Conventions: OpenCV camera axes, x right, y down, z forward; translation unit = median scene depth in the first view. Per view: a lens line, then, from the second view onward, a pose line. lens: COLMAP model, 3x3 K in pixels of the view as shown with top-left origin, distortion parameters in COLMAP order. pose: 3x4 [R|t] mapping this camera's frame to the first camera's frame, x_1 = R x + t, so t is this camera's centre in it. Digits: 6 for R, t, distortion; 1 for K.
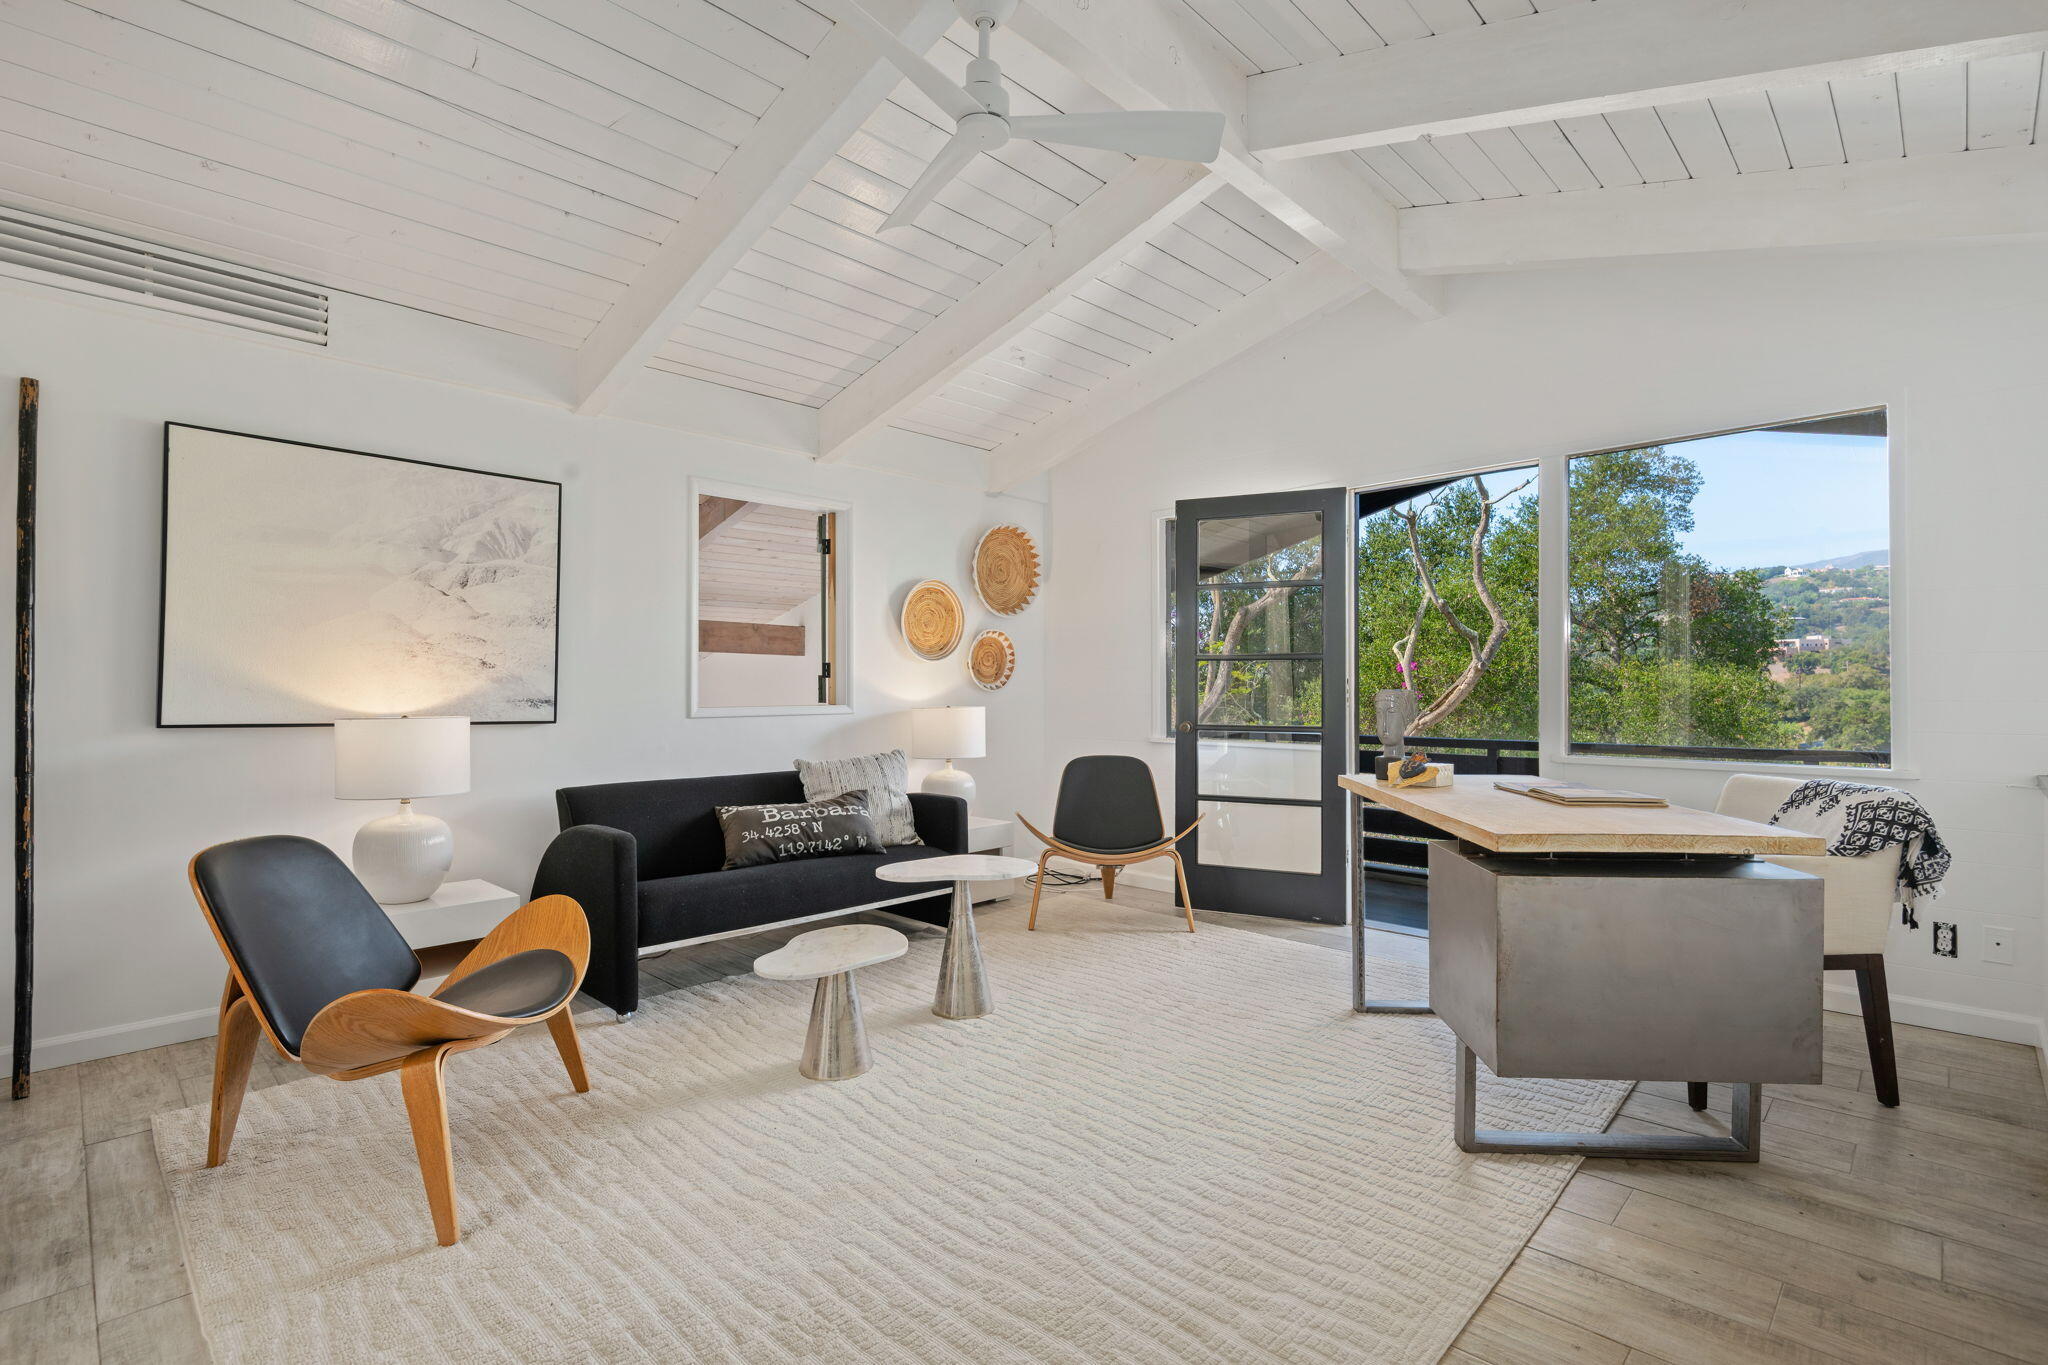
lens RADIAL K [[946.3, 0, 1020.6], [0, 946.3, 679.4], [0, 0, 1]] dist [0.000657, -0.002099]
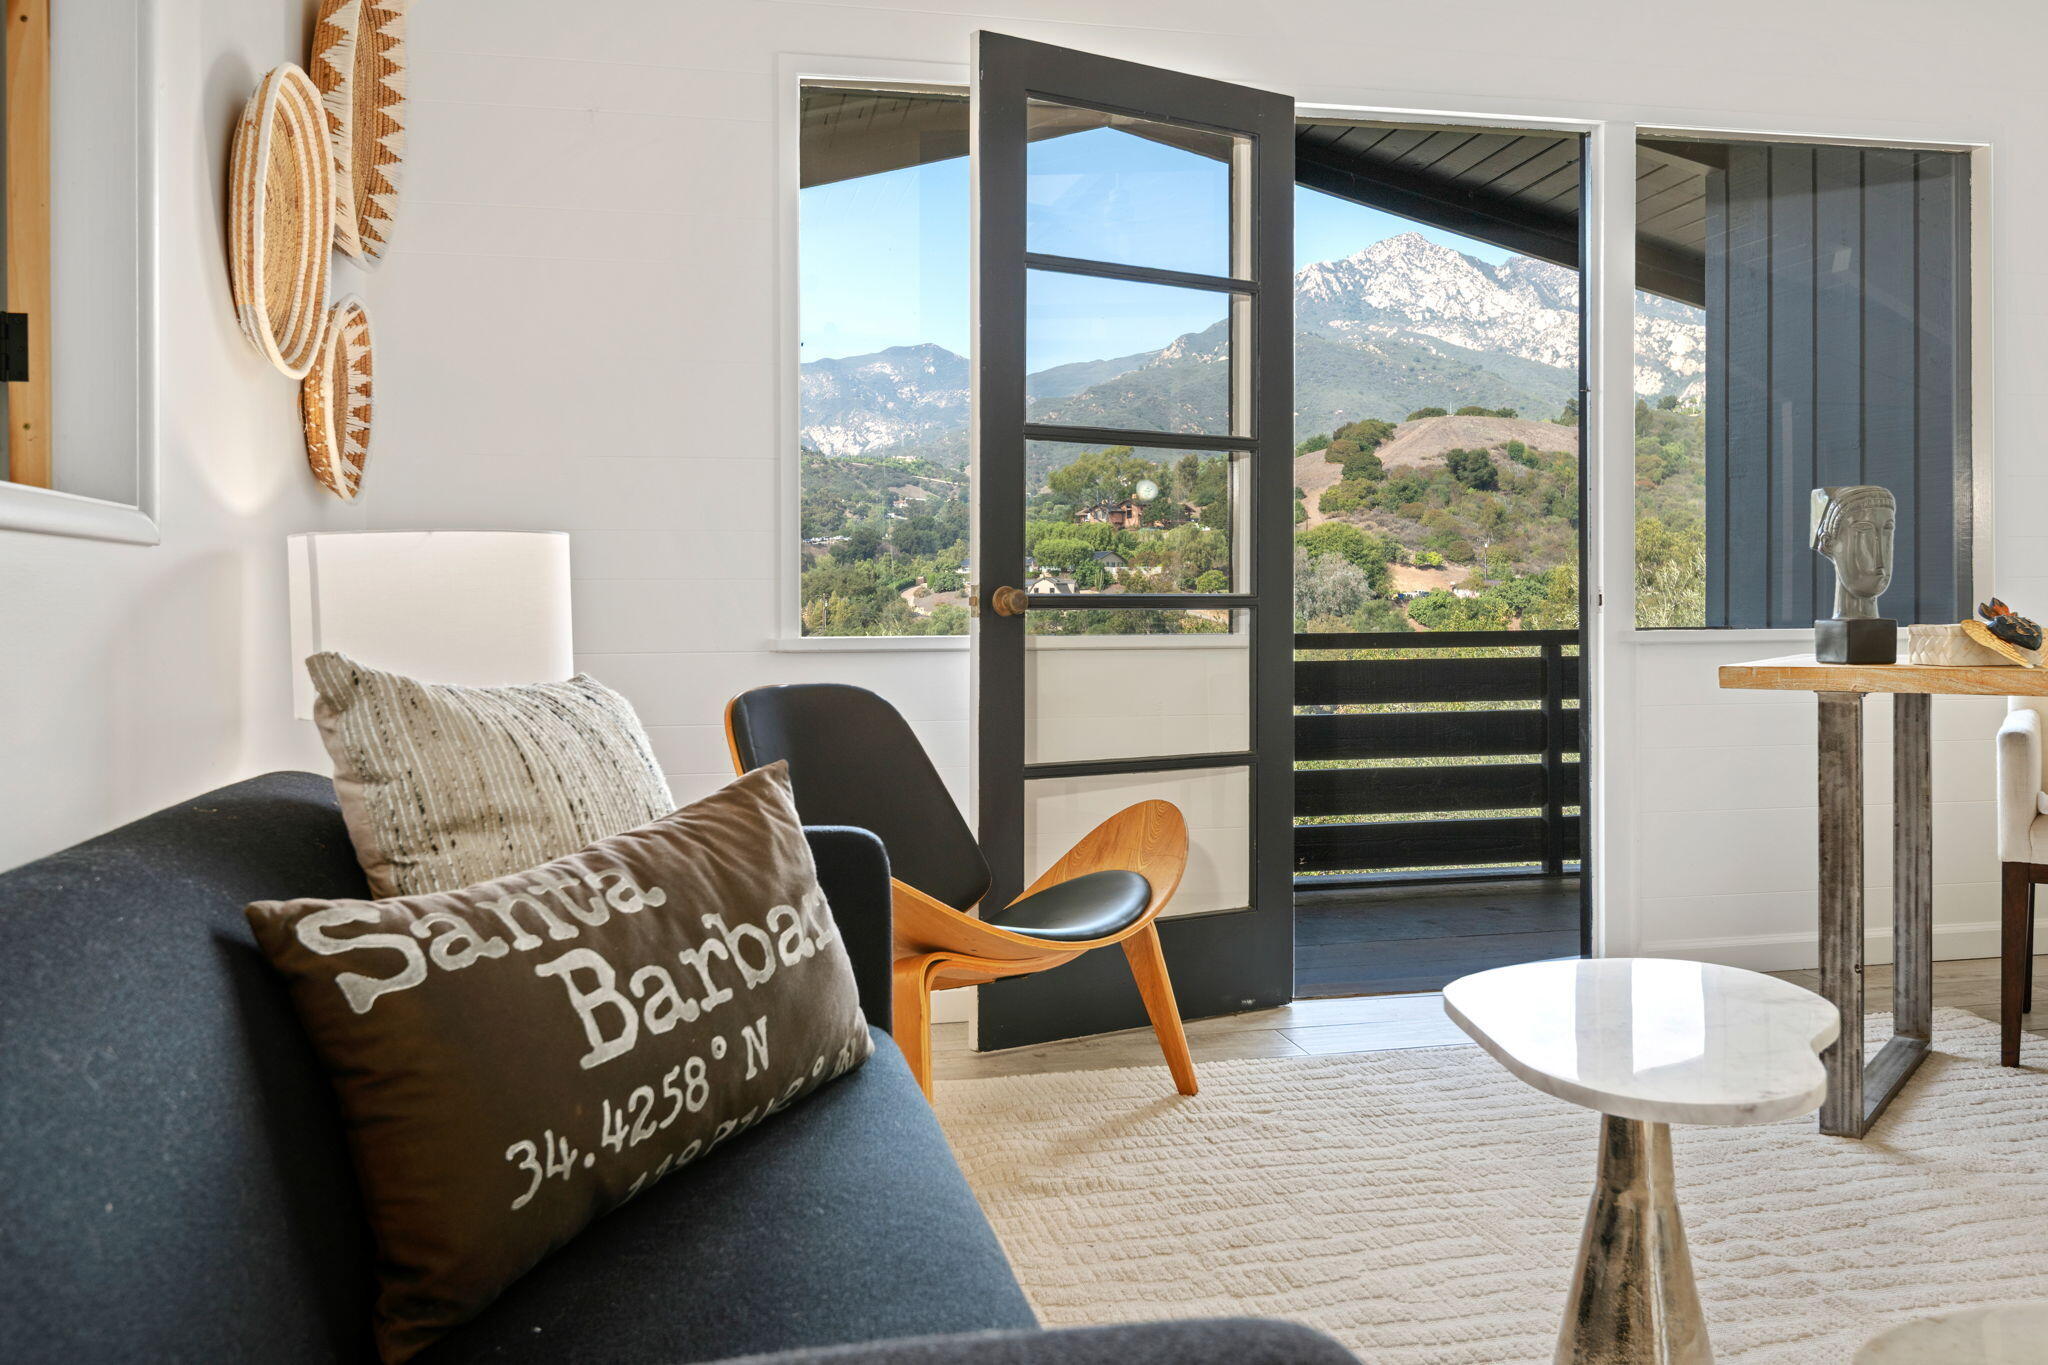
lens RADIAL K [[1612.4, 0, 1006.4], [0, 1612.4, 626.9], [0, 0, 1]] dist [0.001104, 0.014581]
pose [[0.556389, -0.011681, 0.830840, -0.588461], [-0.000082, 0.999900, 0.014113, 0.077058], [-0.830922, -0.007921, 0.556333, 0.918215]]
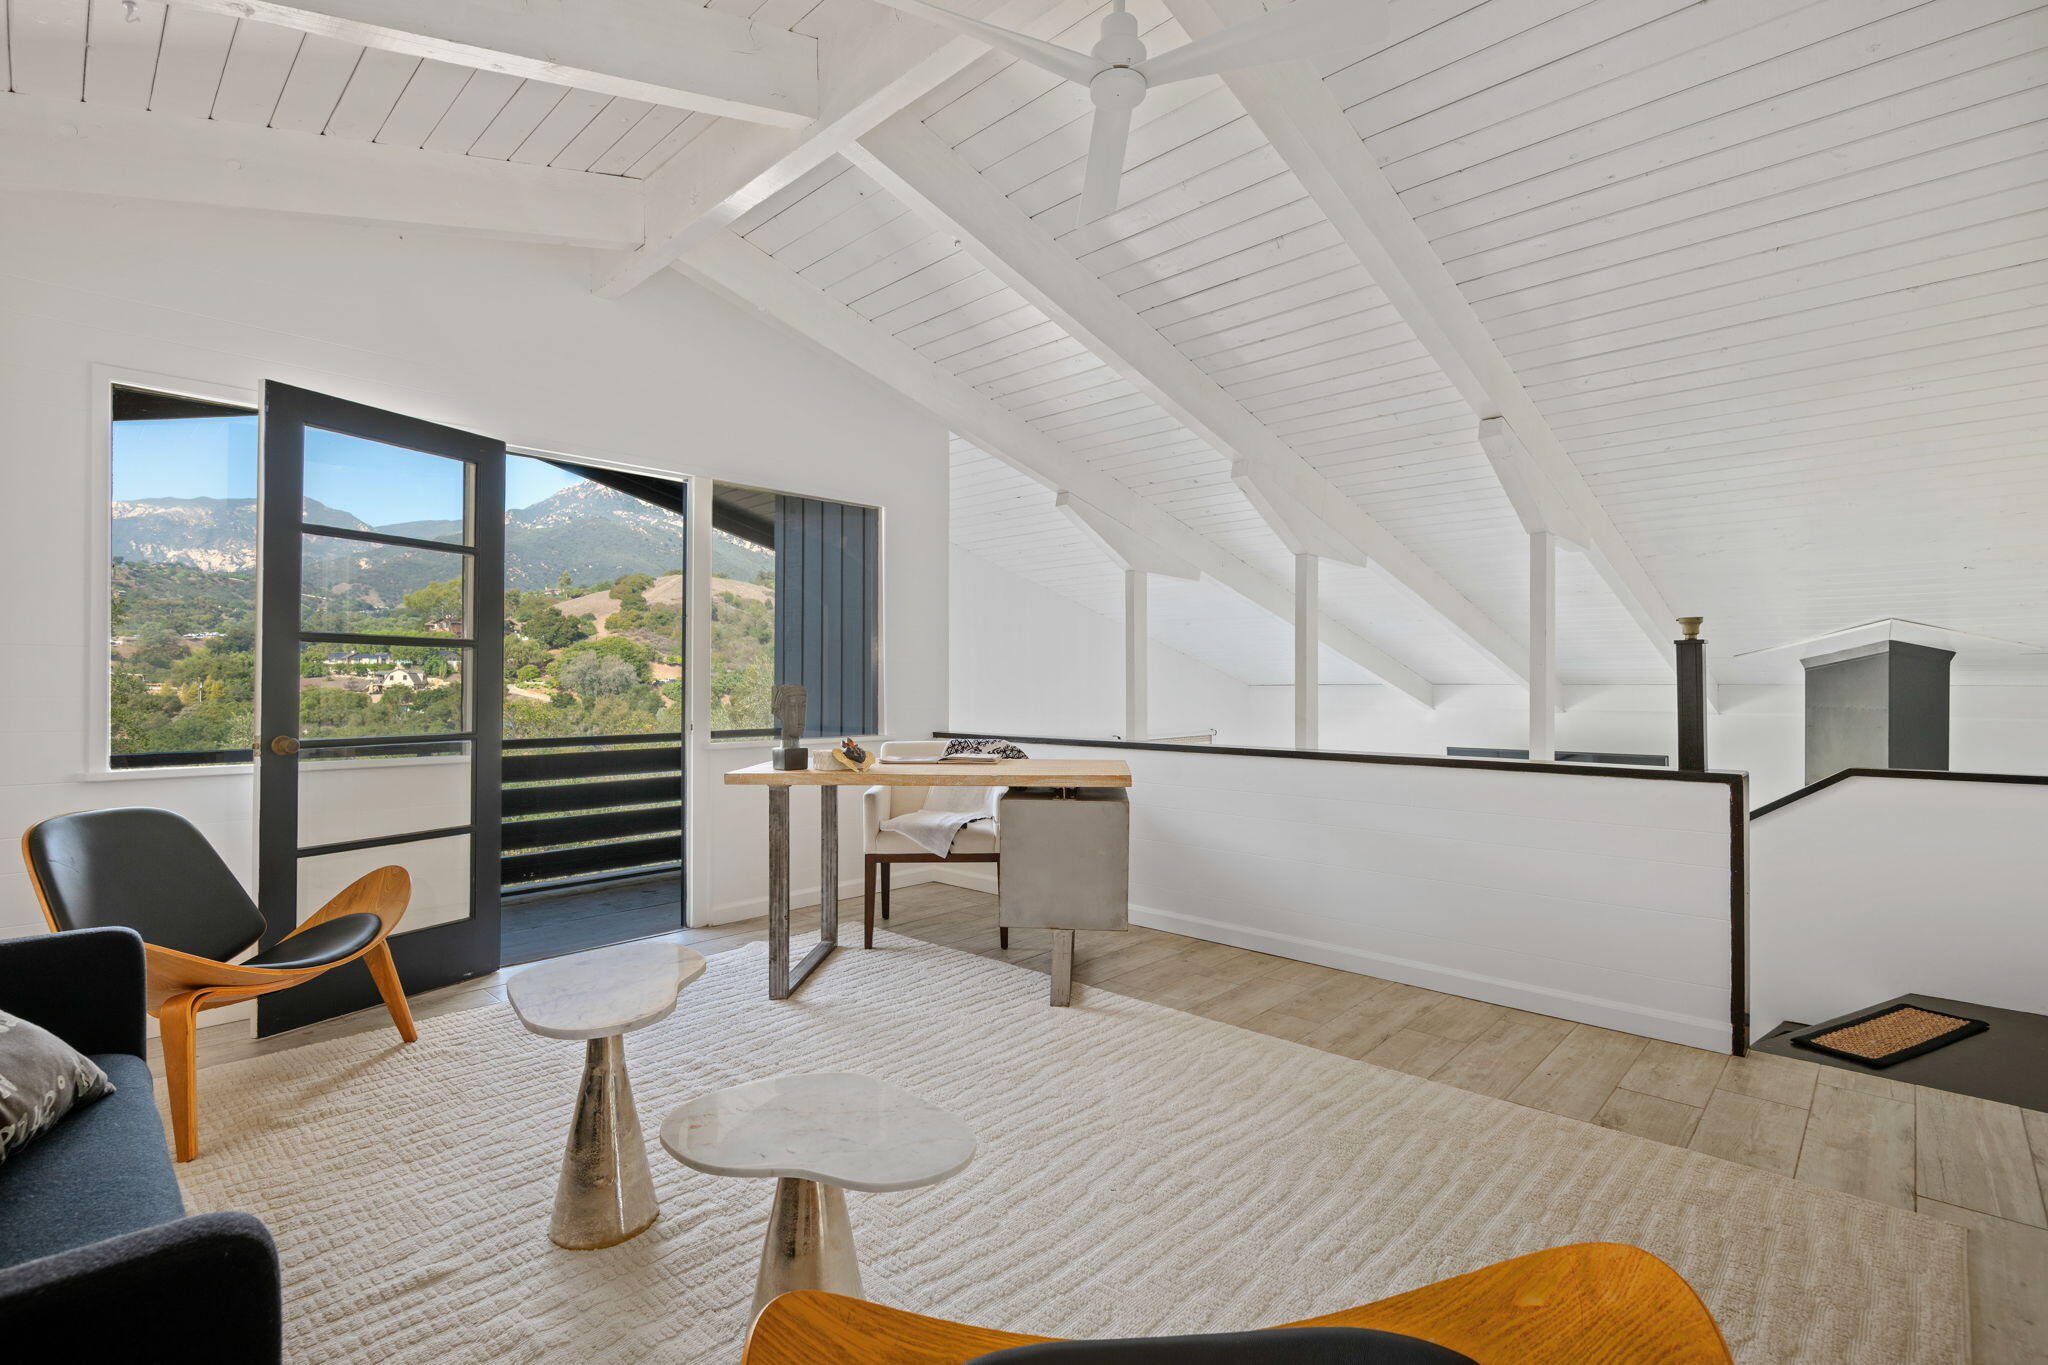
lens RADIAL K [[946.3, 0, 1015.9], [0, 946.3, 683.1], [0, 0, 1]] dist [0.000657, -0.002099]
pose [[-0.005835, 0.003394, 0.999977, -0.678304], [-0.009272, 0.999951, -0.003448, 0.011242], [-0.999940, -0.009292, -0.005803, 0.769871]]
